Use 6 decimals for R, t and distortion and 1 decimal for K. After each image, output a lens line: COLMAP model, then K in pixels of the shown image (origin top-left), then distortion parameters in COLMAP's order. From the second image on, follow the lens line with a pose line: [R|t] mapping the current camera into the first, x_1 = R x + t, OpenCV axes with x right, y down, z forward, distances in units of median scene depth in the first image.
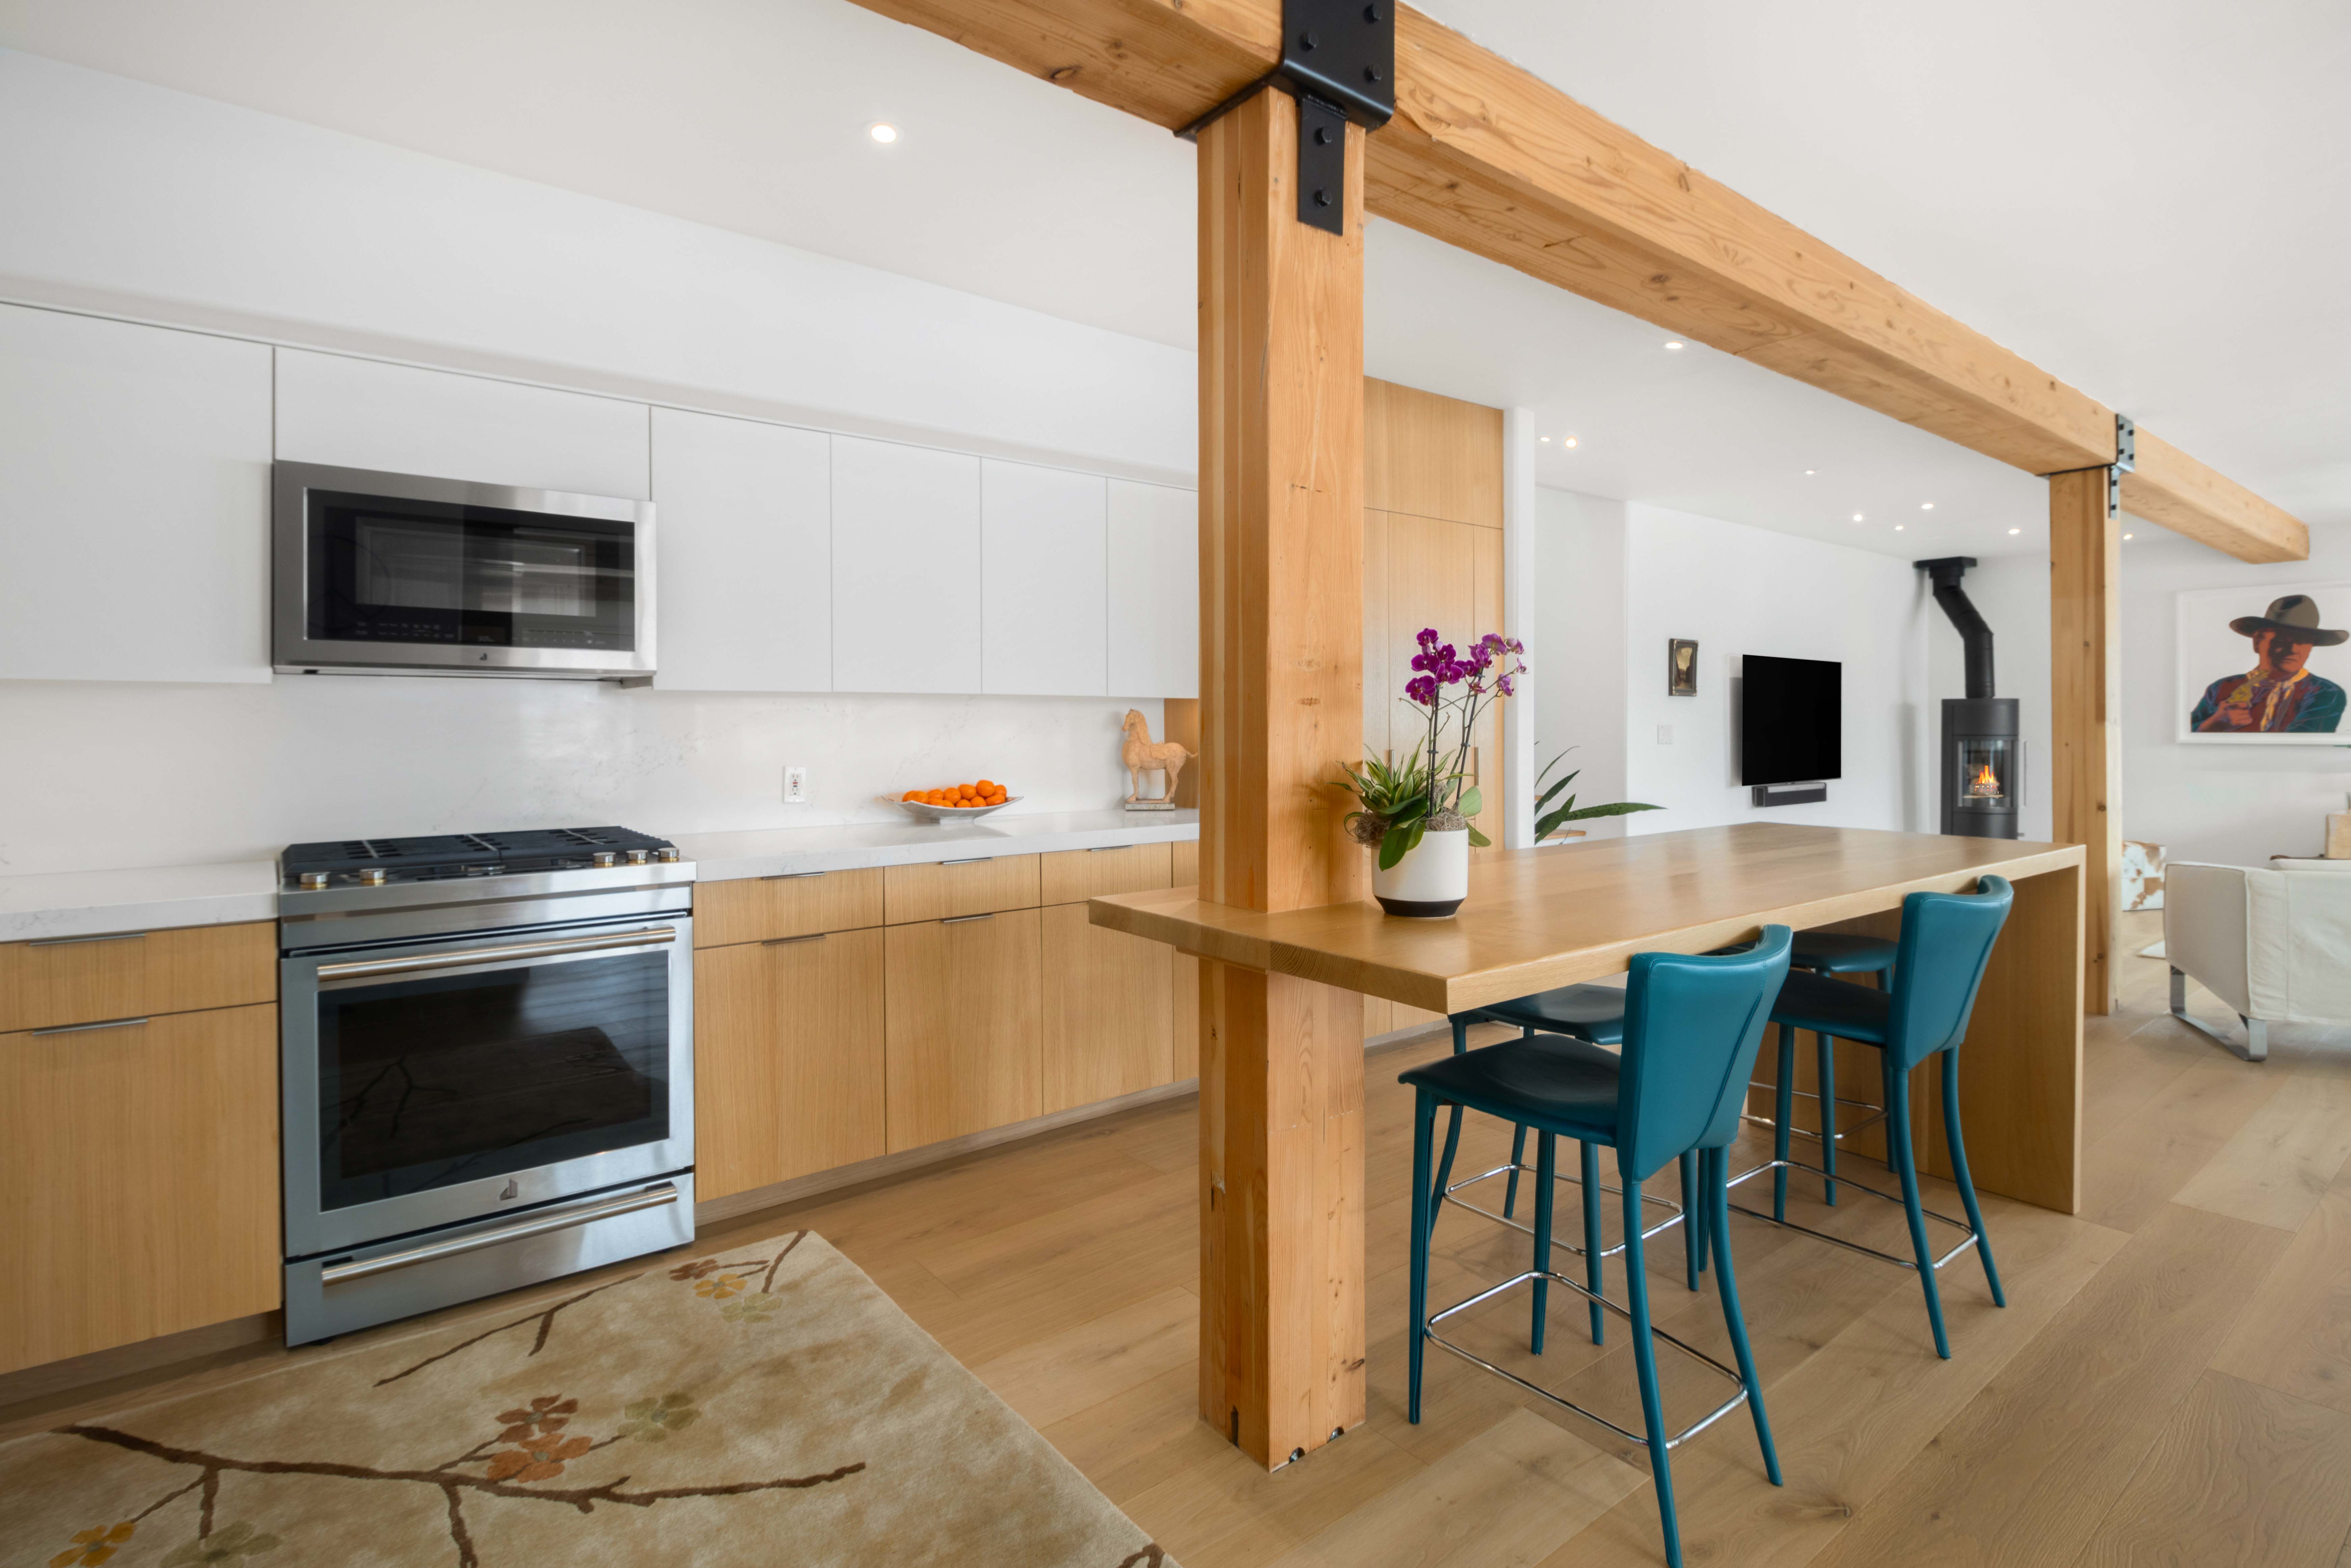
lens RADIAL K [[1151.5, 0, 1180.2], [0, 1151.5, 724.7], [0, 0, 1]] dist [-0.006095, -0.001174]
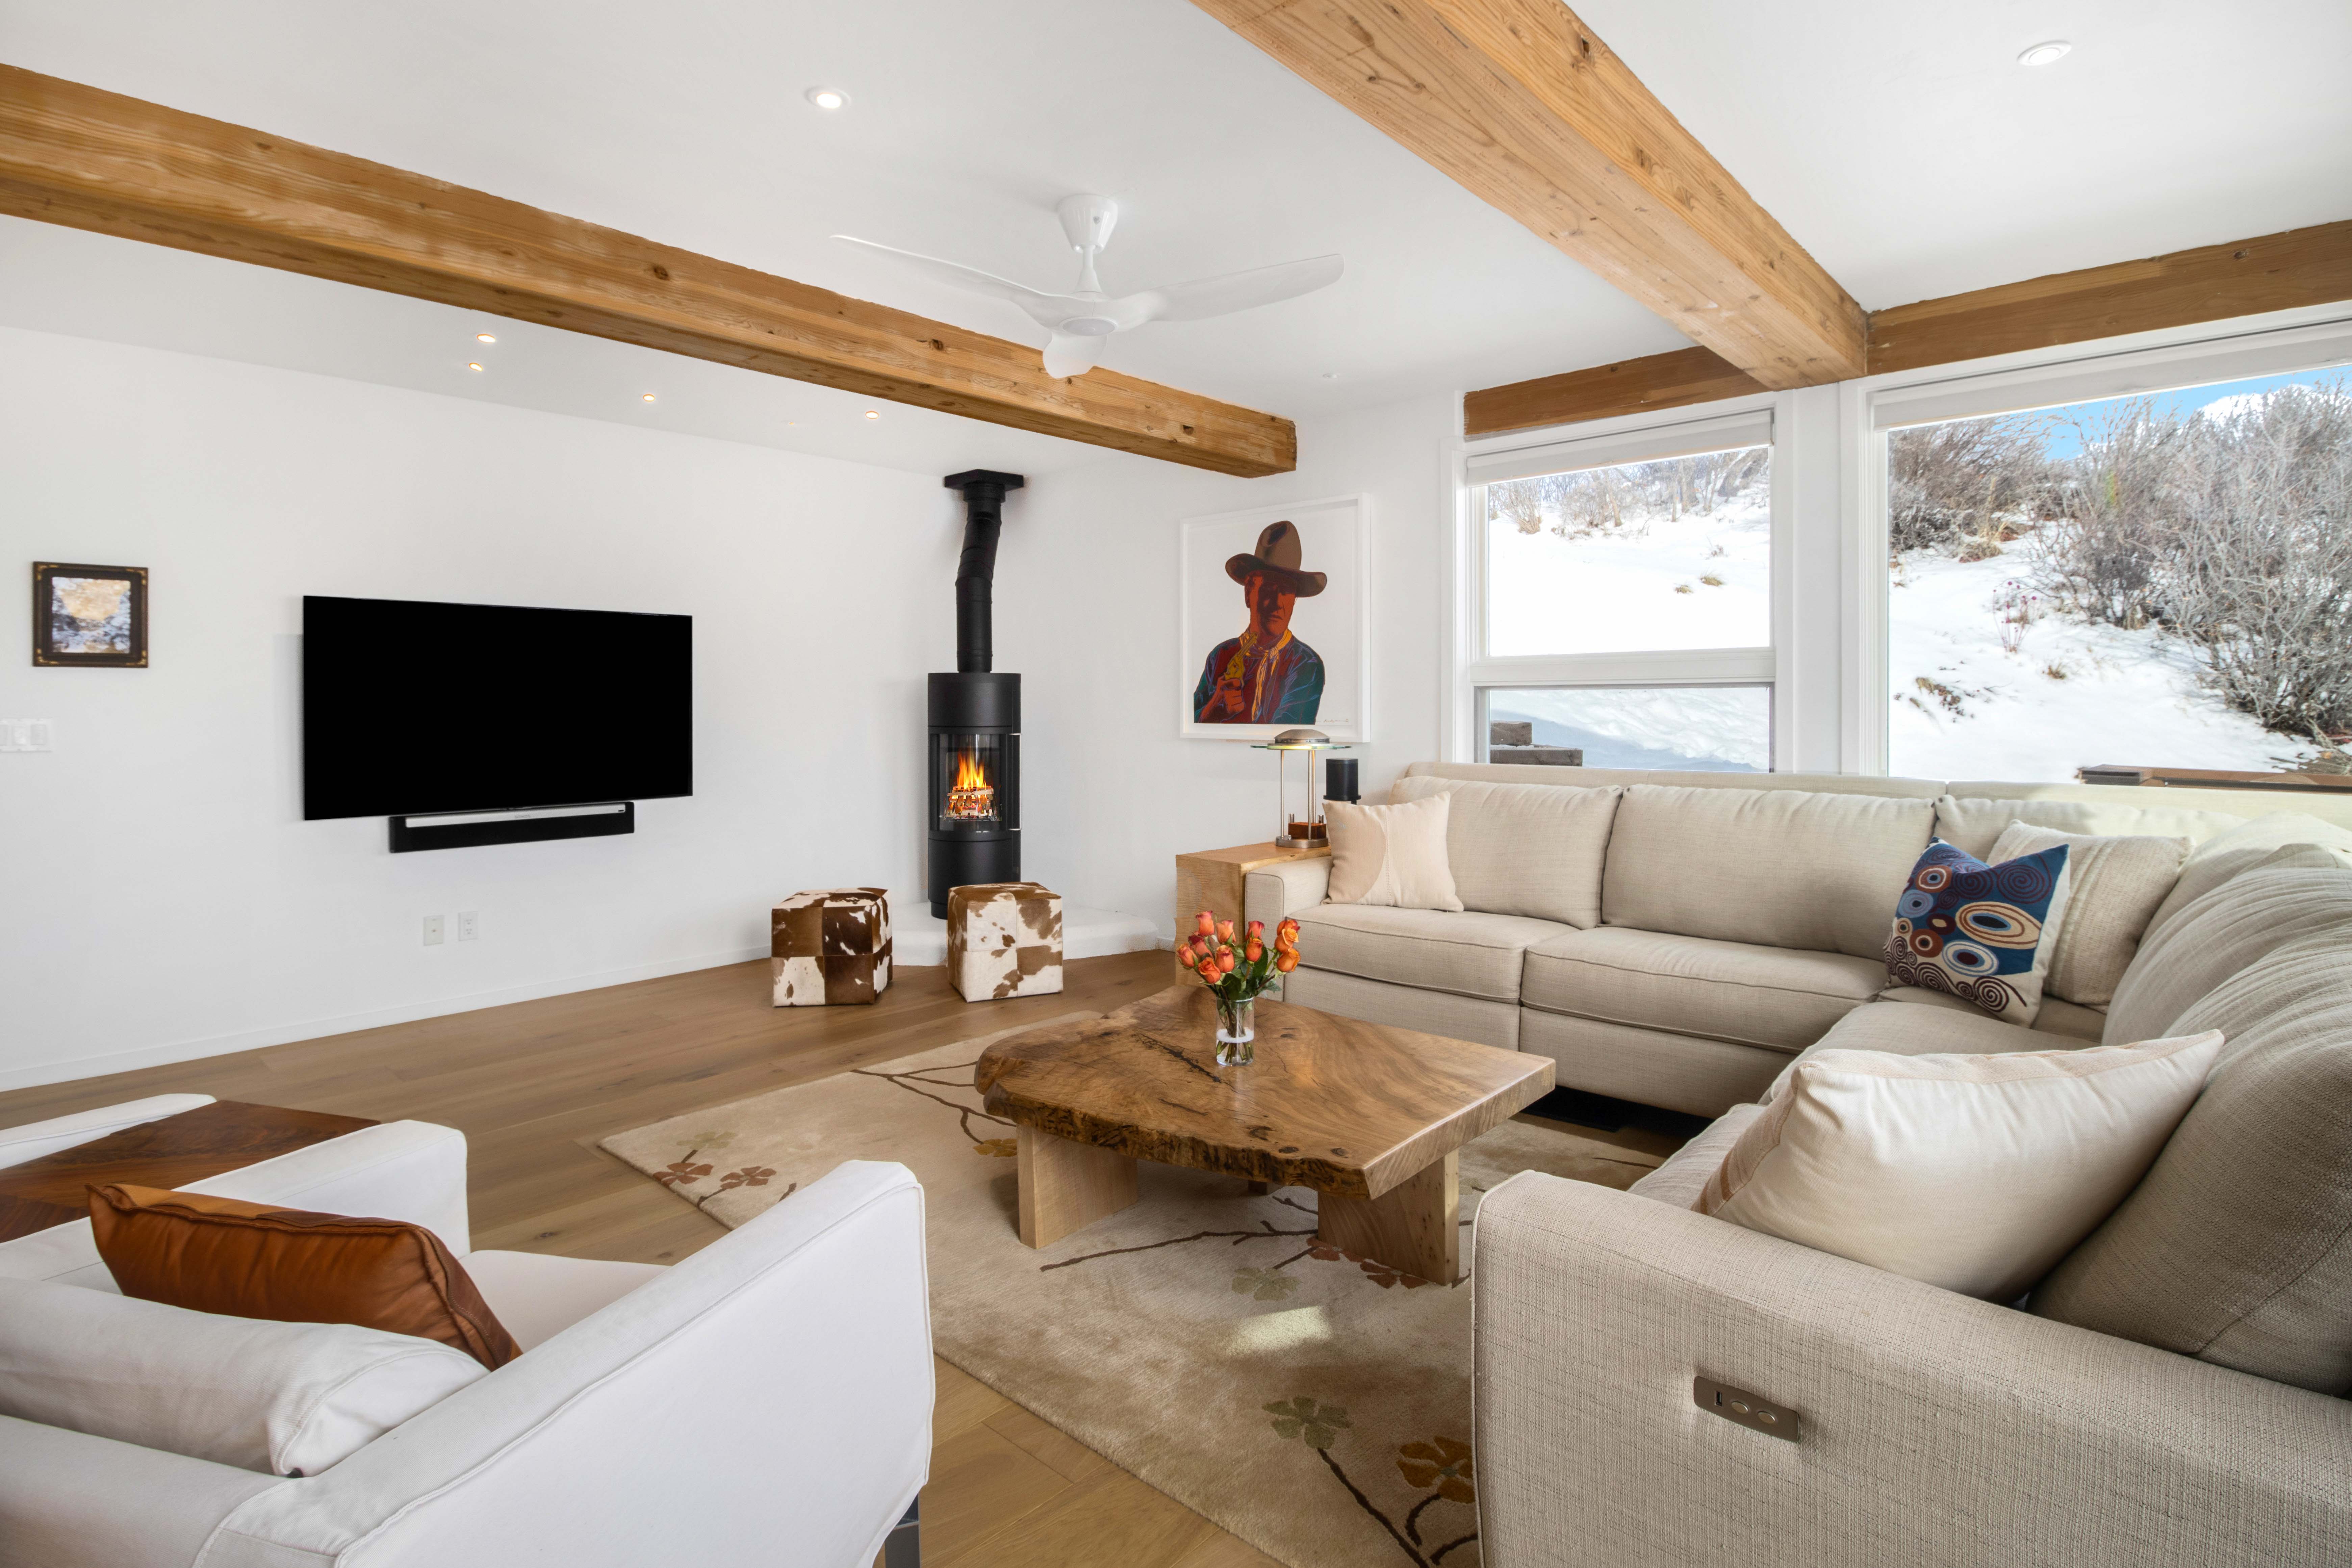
lens RADIAL K [[1151.9, 0, 1180.7], [0, 1151.9, 724.7], [0, 0, 1]] dist [-0.006095, -0.001174]
pose [[0.986857, -0.005402, 0.161509, 0.797307], [0.002041, 0.999778, 0.020967, -0.007150], [-0.161586, -0.020362, 0.986649, 0.327804]]
